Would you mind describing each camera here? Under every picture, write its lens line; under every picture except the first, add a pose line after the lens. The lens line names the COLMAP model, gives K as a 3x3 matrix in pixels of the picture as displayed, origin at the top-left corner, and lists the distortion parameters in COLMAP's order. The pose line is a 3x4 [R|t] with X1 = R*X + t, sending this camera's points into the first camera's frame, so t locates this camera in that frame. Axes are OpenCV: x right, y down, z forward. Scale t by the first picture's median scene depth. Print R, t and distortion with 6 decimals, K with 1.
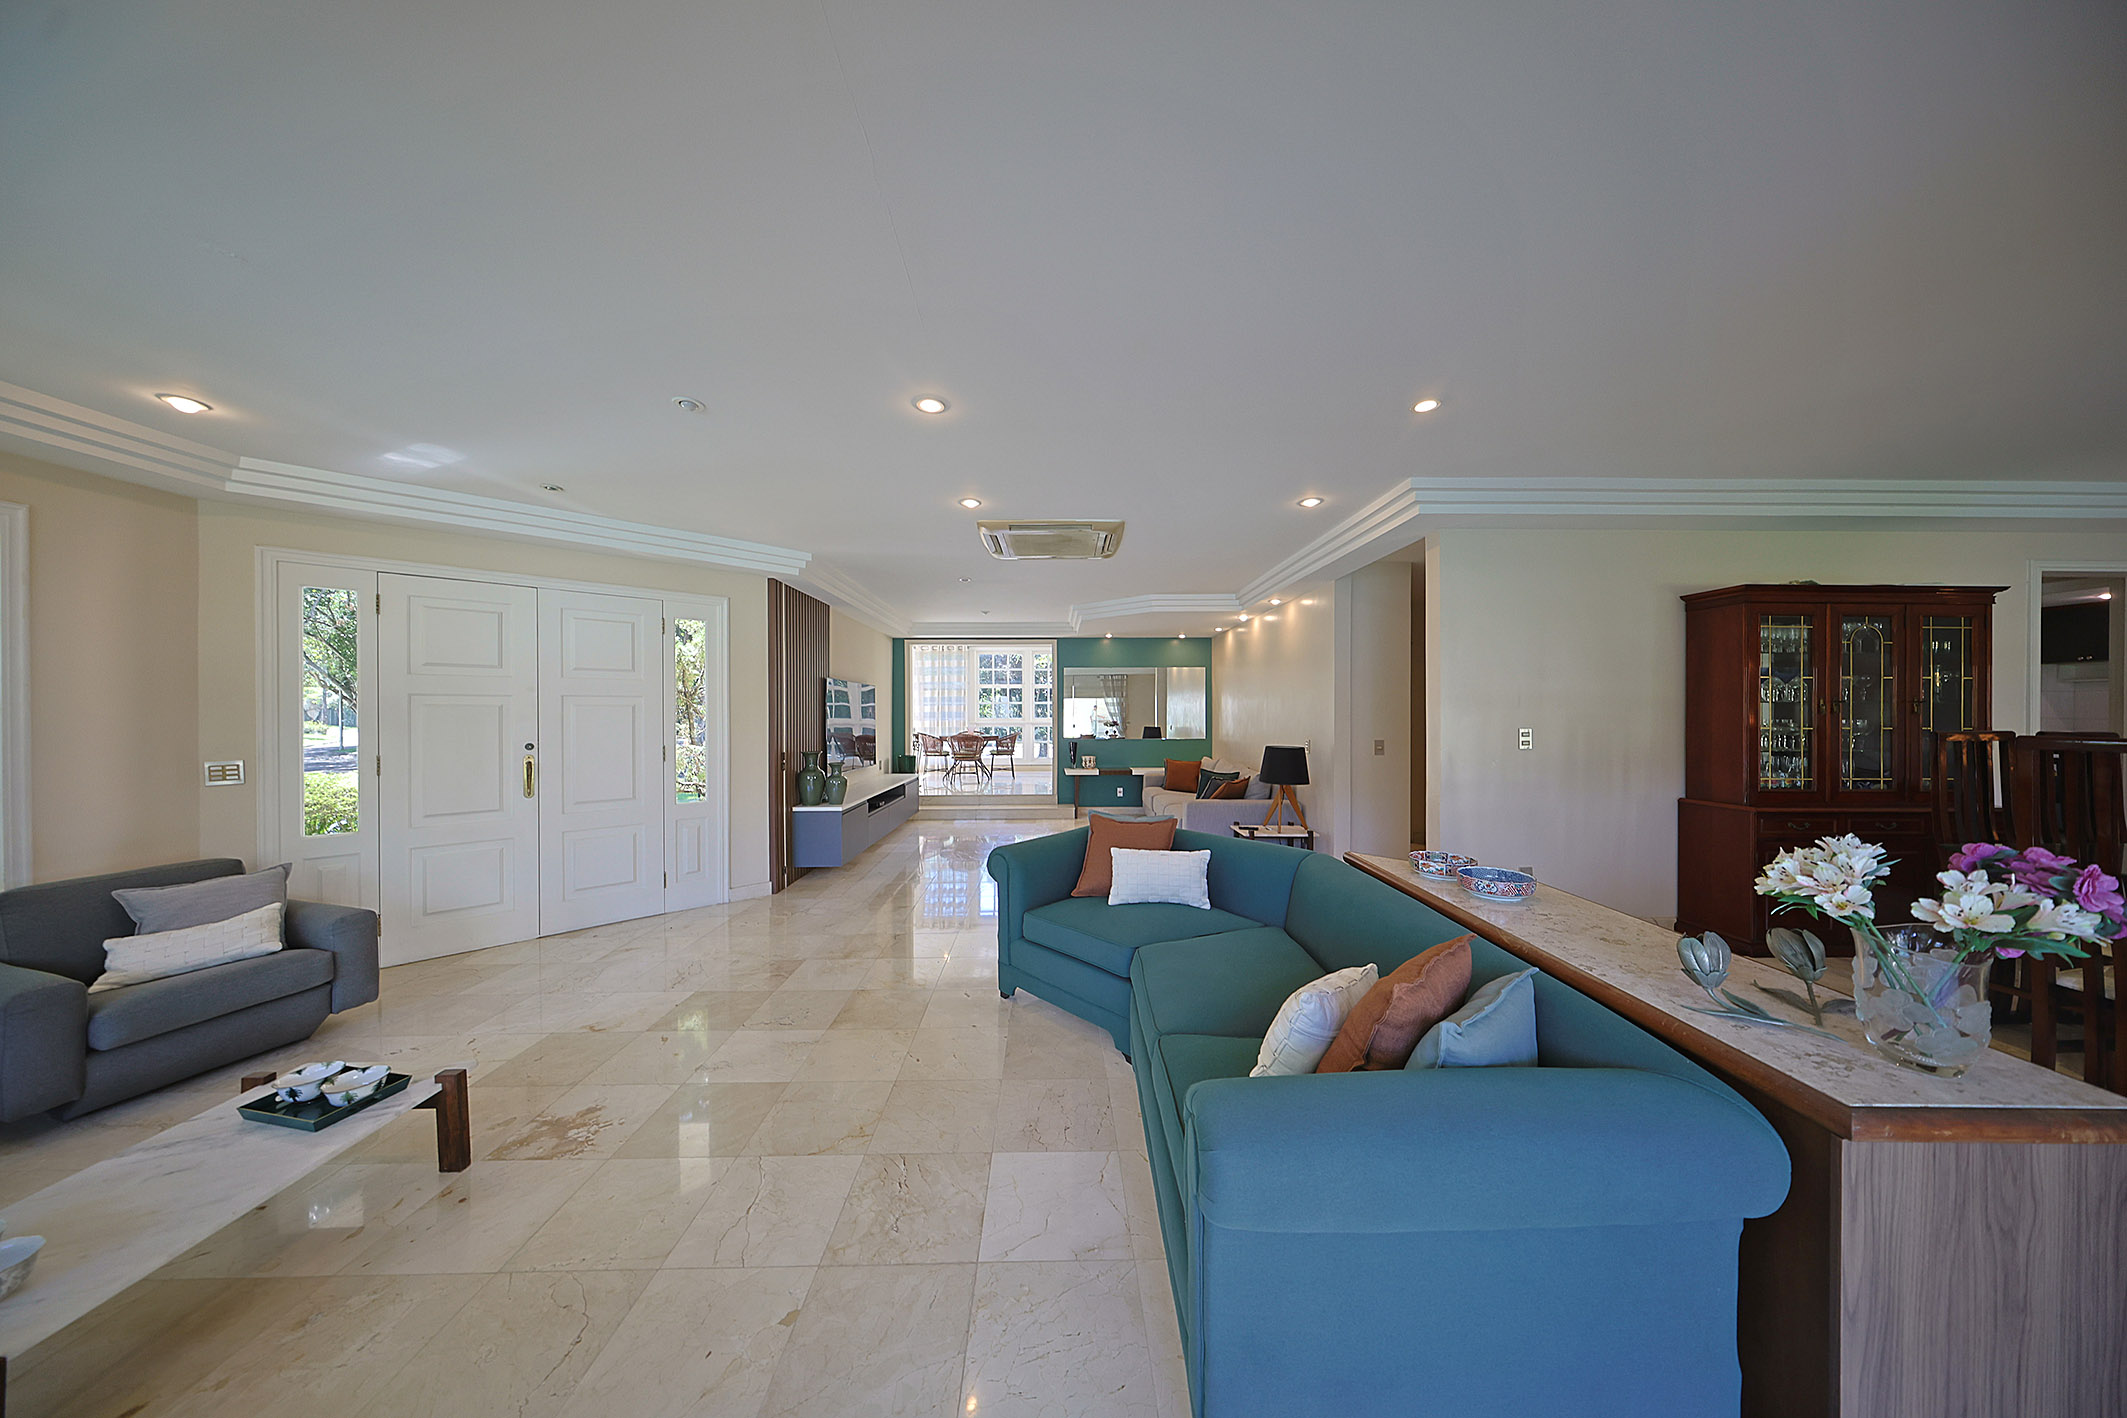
lens RADIAL K [[628.3, 0, 1062.8], [0, 628.3, 715.7], [0, 0, 1]] dist [-0.001289, -0.000076]
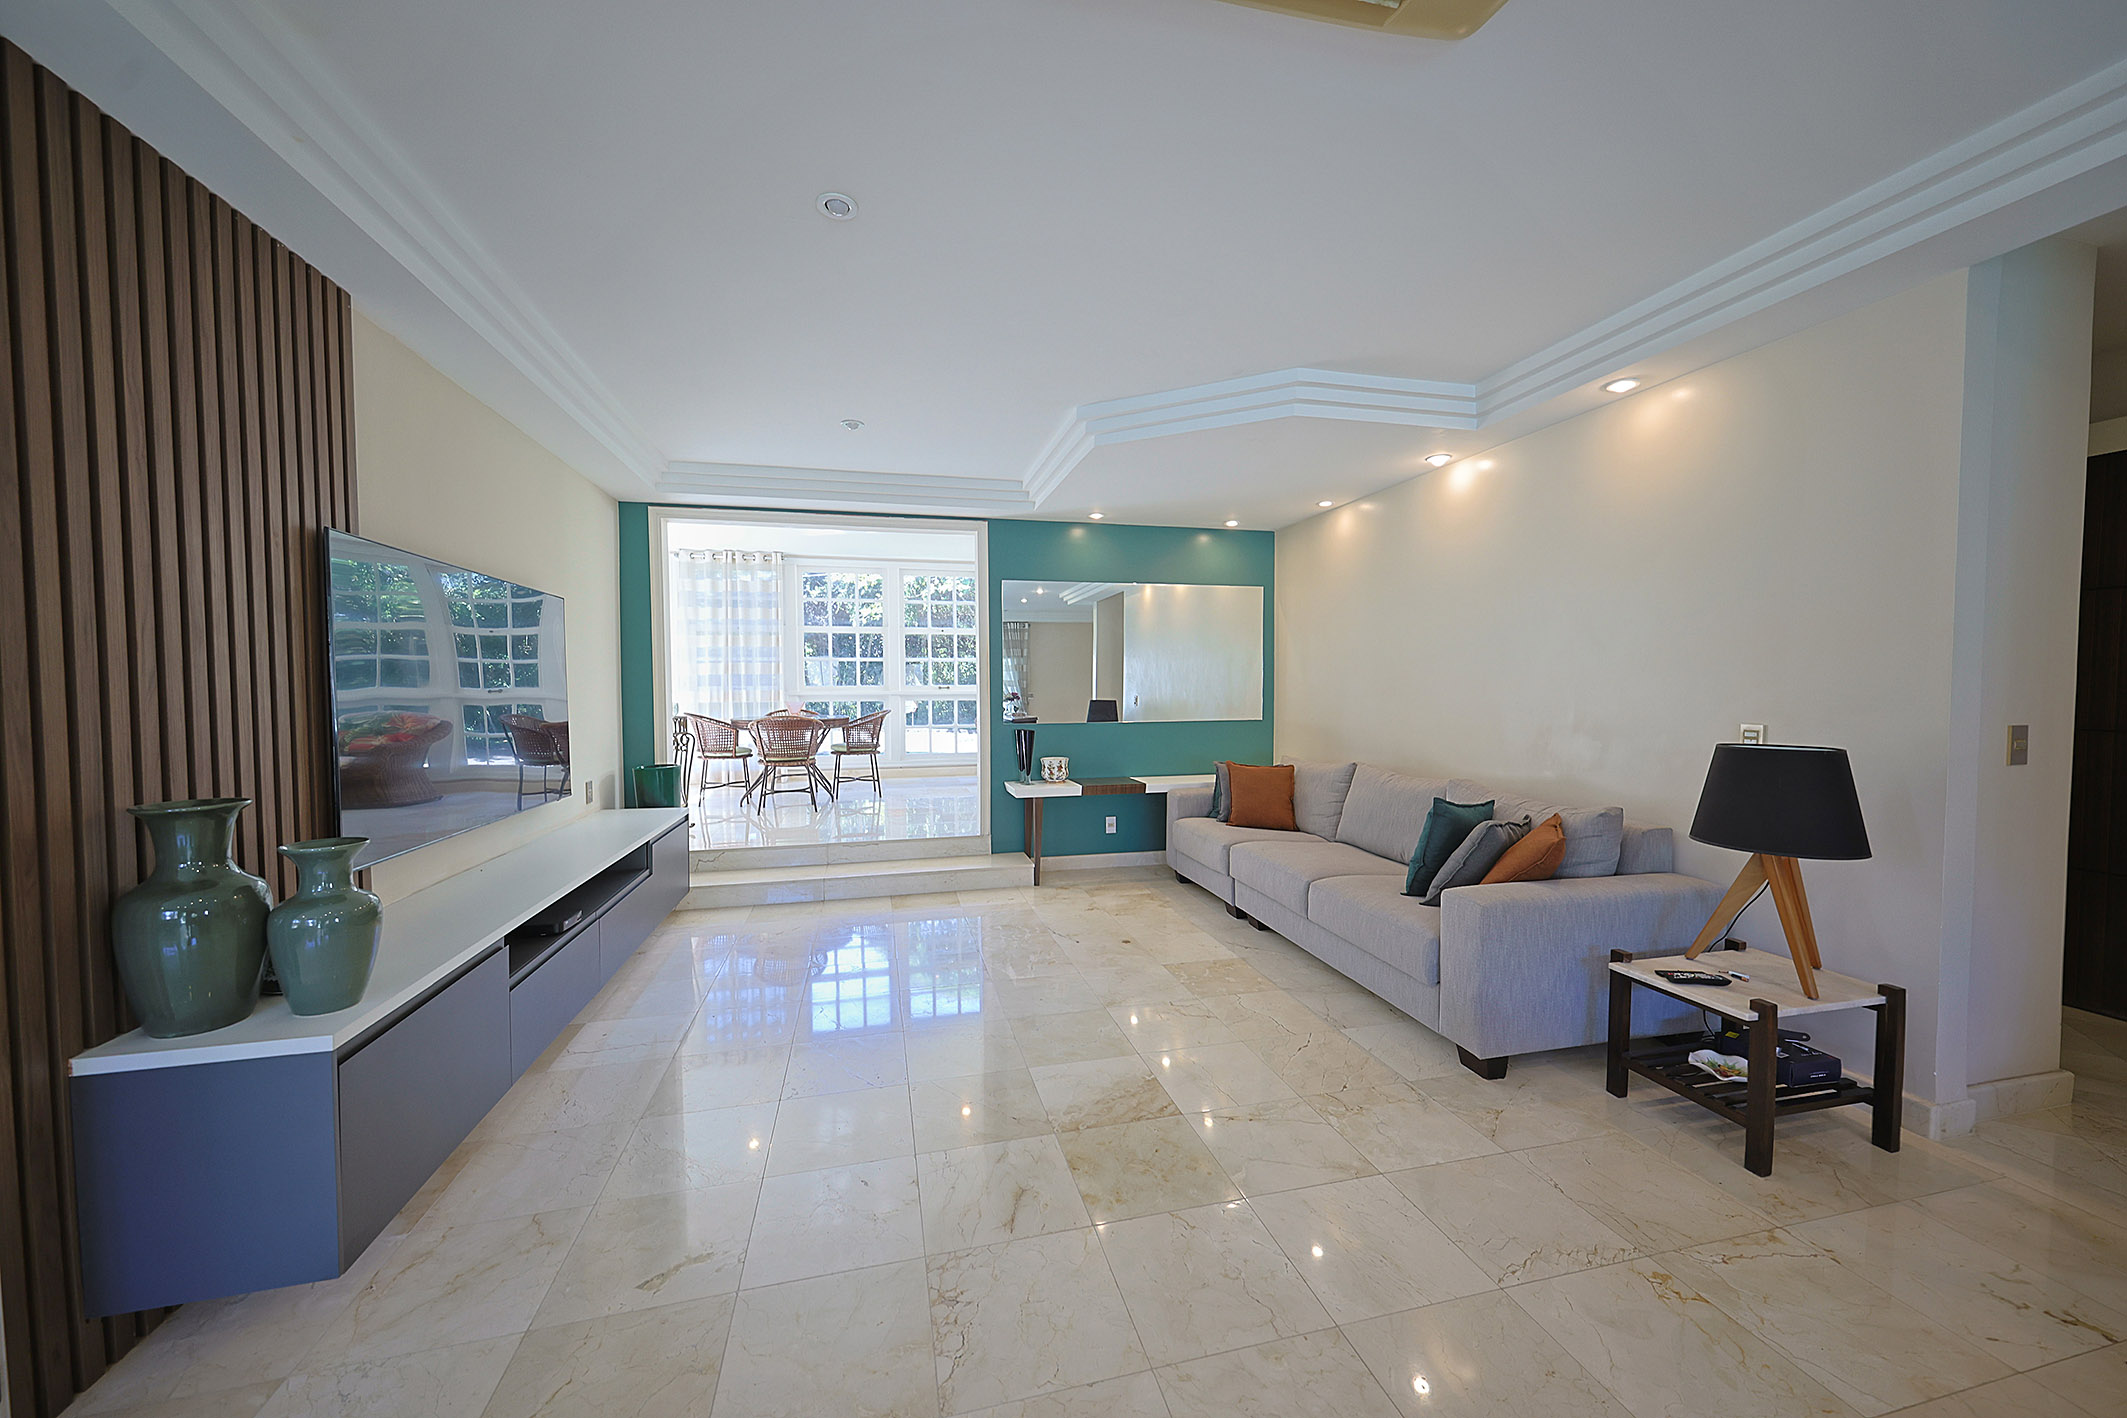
lens RADIAL K [[779.9, 0, 1064.0], [0, 779.9, 712.2], [0, 0, 1]] dist [0.002123, 0.000047]
pose [[0.975648, -0.009217, 0.219146, -0.087356], [0.002645, 0.999538, 0.030267, 0.009687], [-0.219324, -0.028951, 0.975222, 0.392397]]
